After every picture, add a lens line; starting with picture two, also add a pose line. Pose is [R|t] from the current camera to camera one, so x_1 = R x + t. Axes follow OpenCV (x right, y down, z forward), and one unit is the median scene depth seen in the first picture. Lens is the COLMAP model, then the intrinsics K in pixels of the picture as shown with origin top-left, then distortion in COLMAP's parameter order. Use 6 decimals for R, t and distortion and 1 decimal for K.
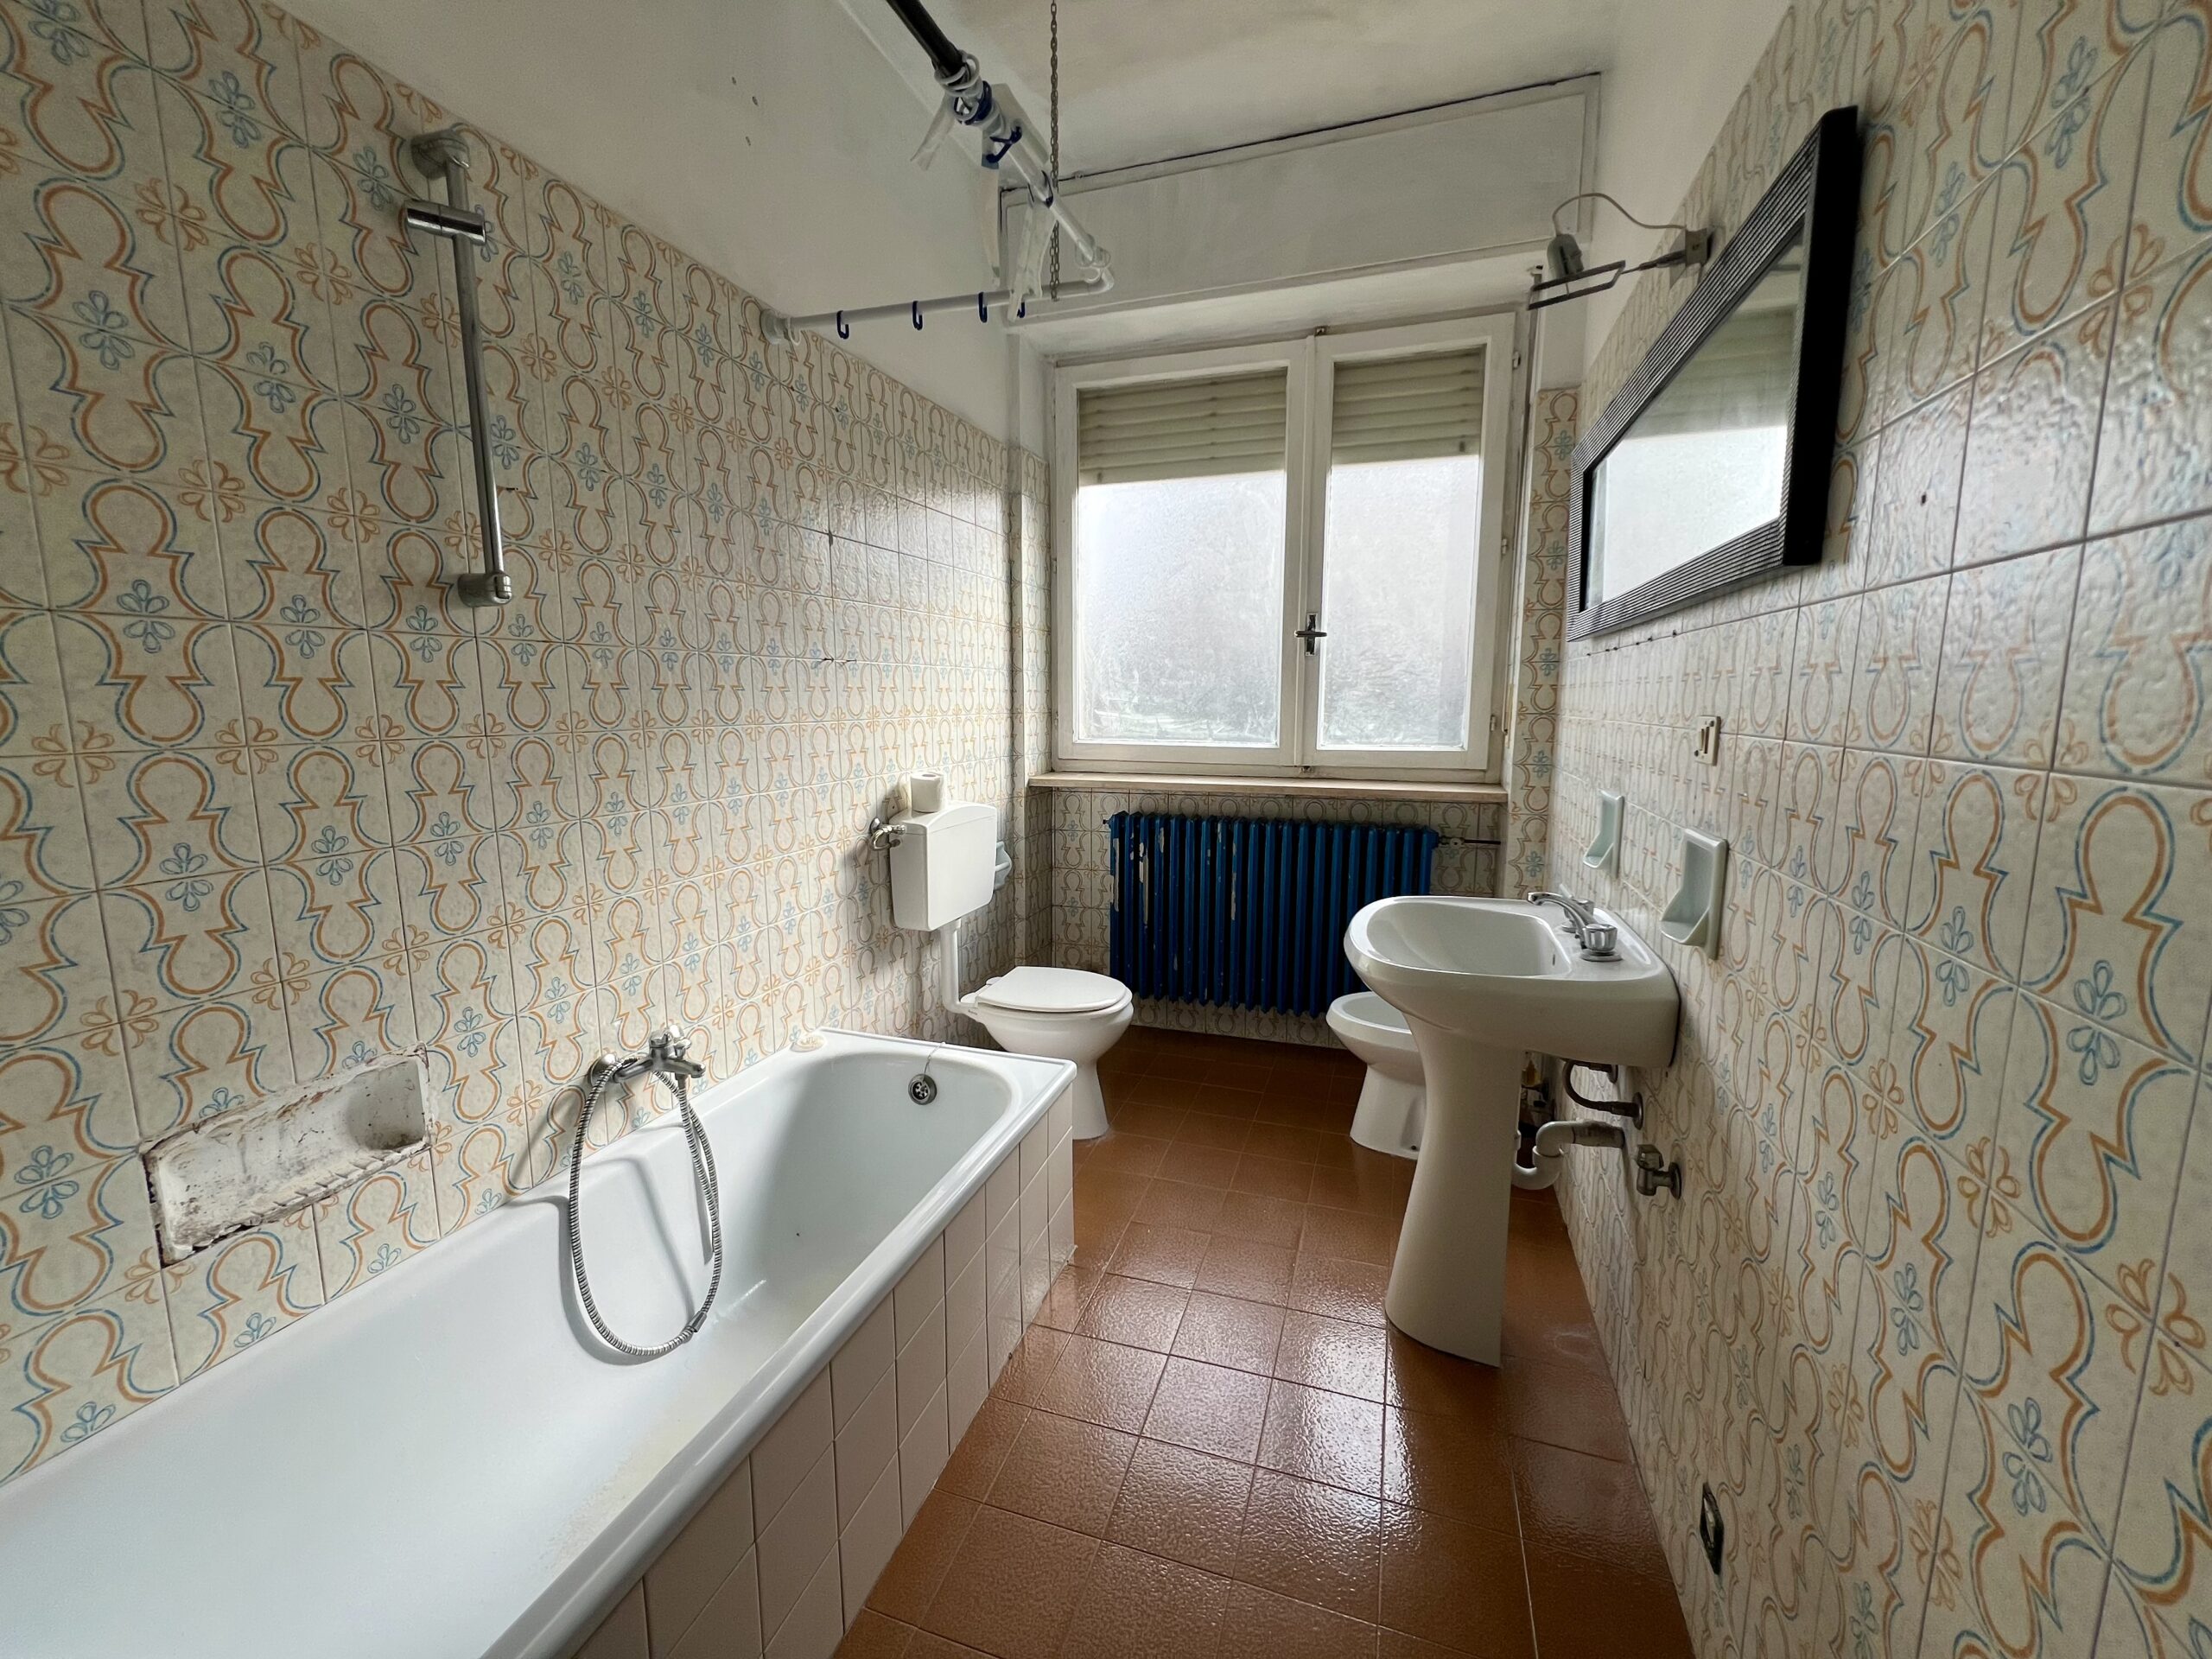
lens RADIAL K [[886.2, 0, 1107.8], [0, 886.2, 827.3], [0, 0, 1]] dist [-0.001395, 0.000672]
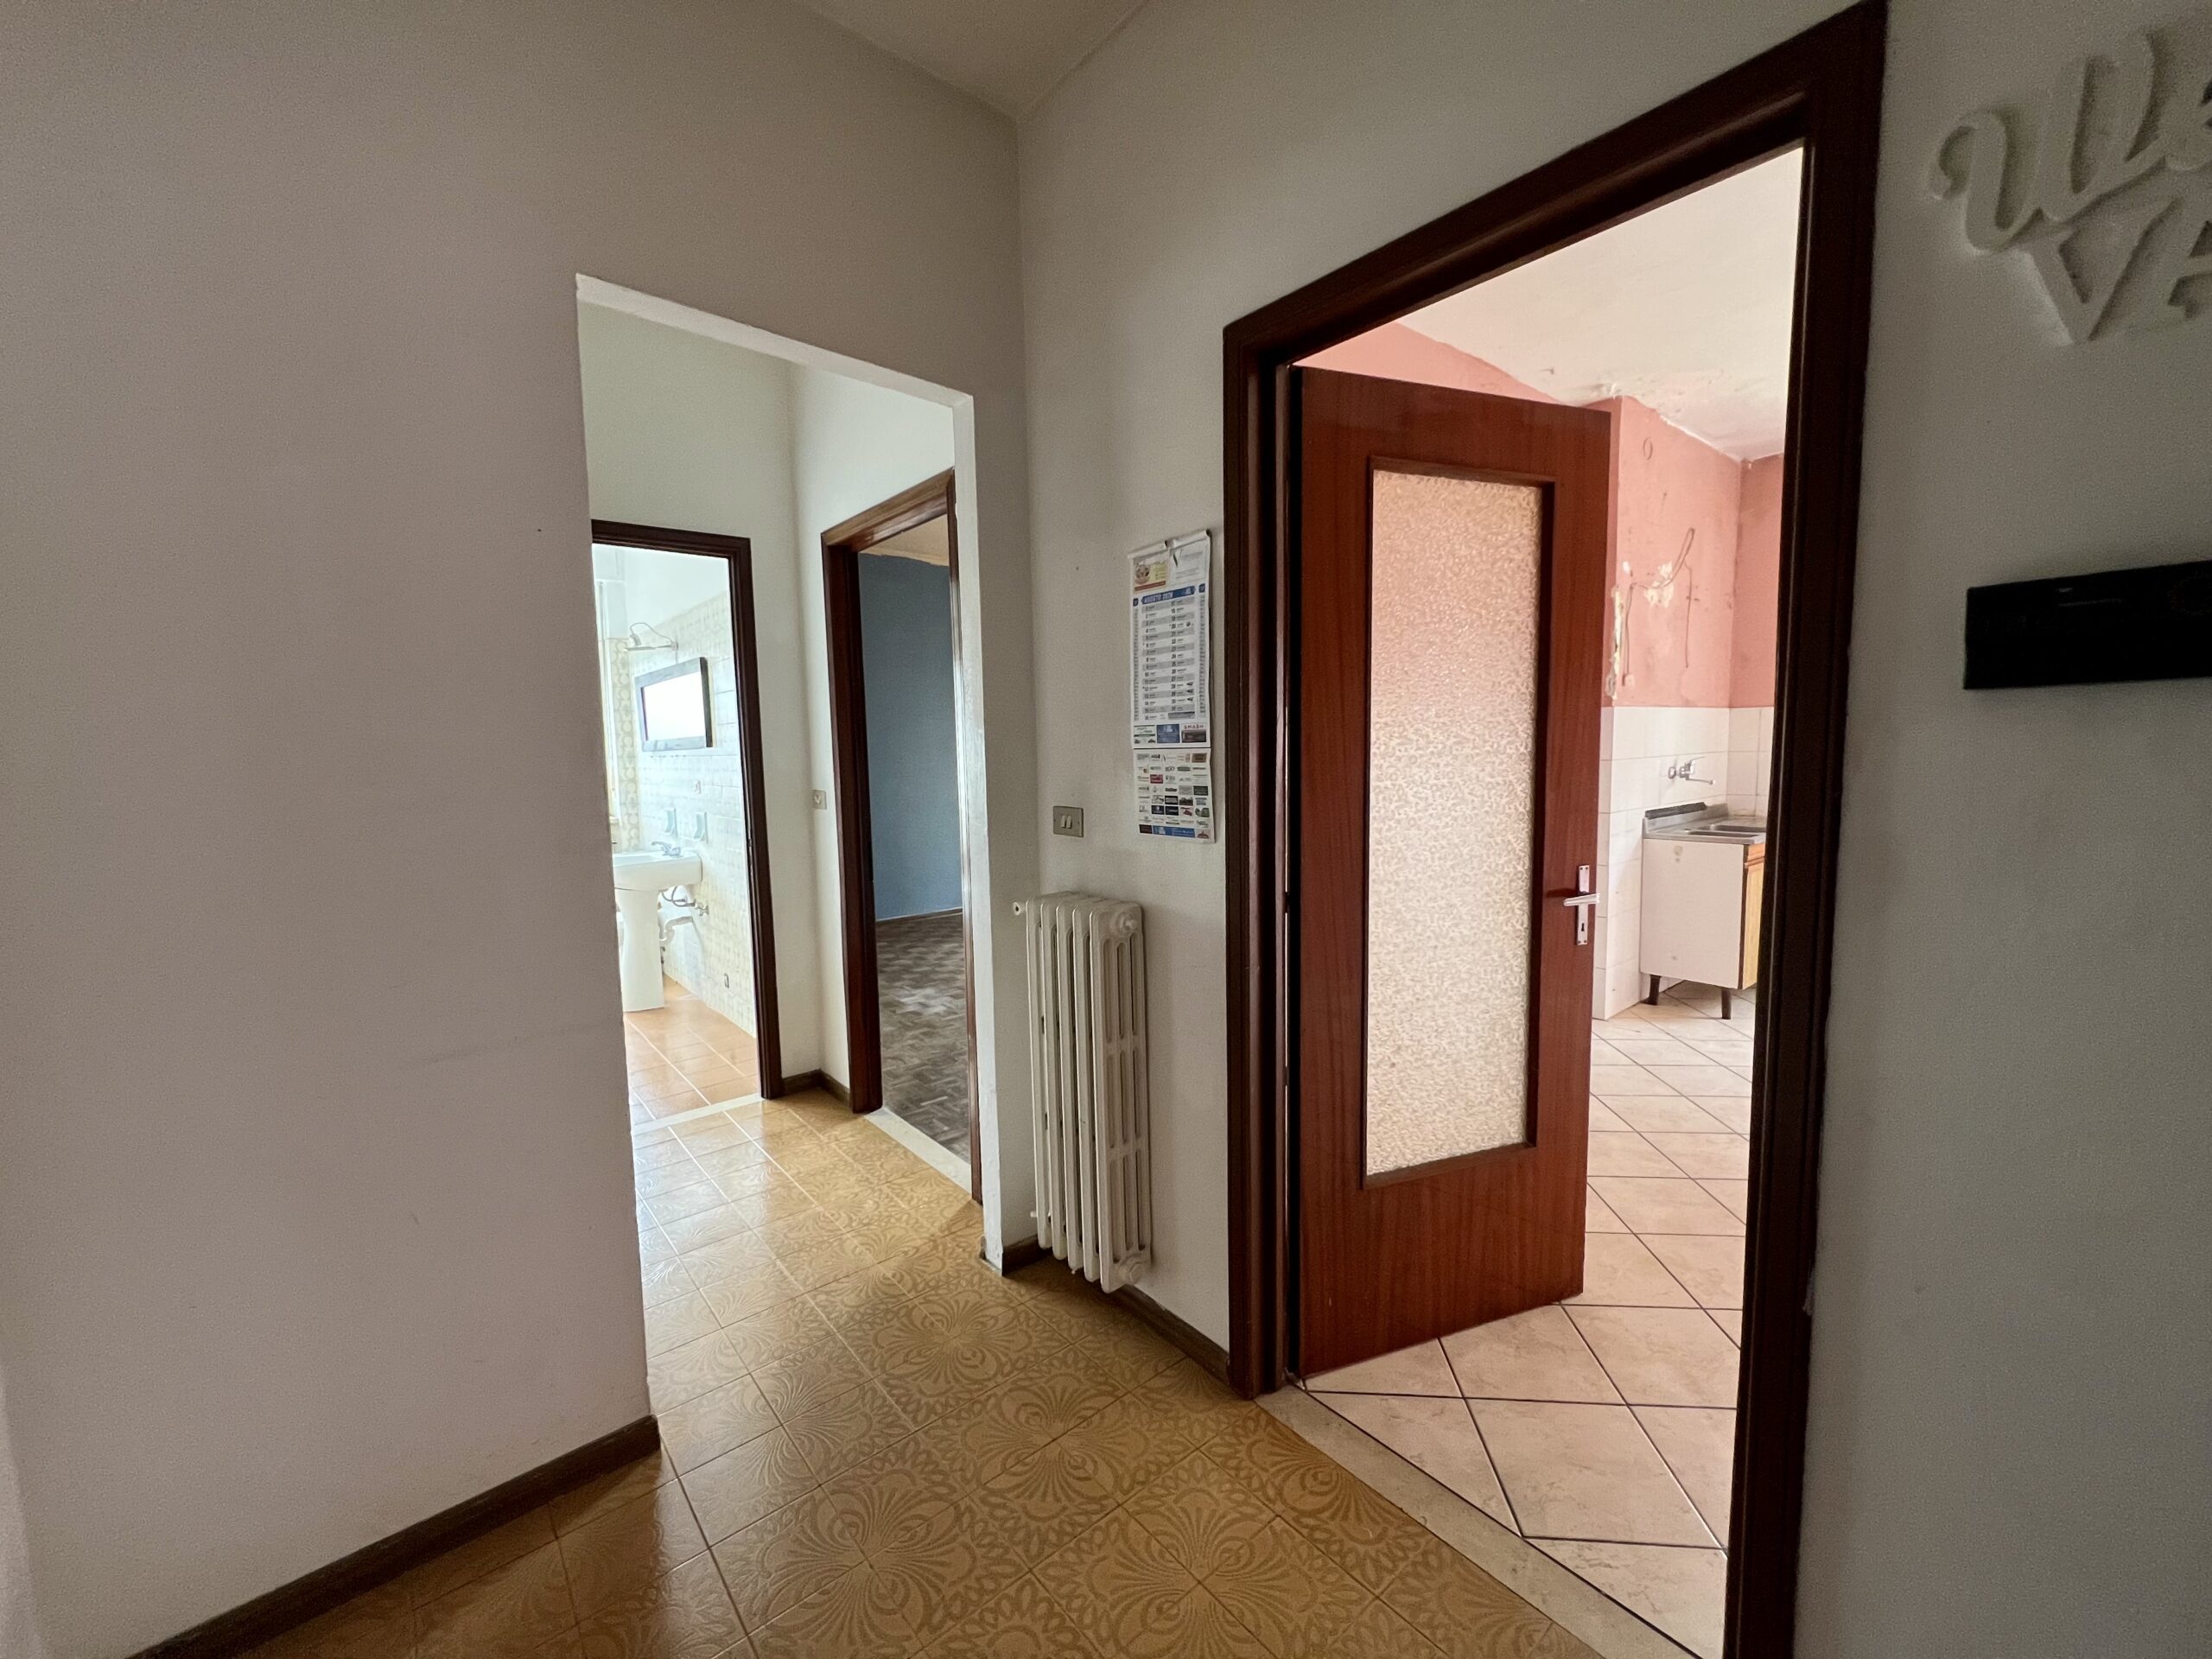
lens RADIAL K [[886.2, 0, 1107.4], [0, 886.2, 833.3], [0, 0, 1]] dist [-0.001395, 0.000672]
pose [[0.528048, -0.089047, 0.844533, -1.110787], [0.140102, 0.989995, 0.016786, 0.192458], [-0.837578, 0.109457, 0.535240, -1.705957]]
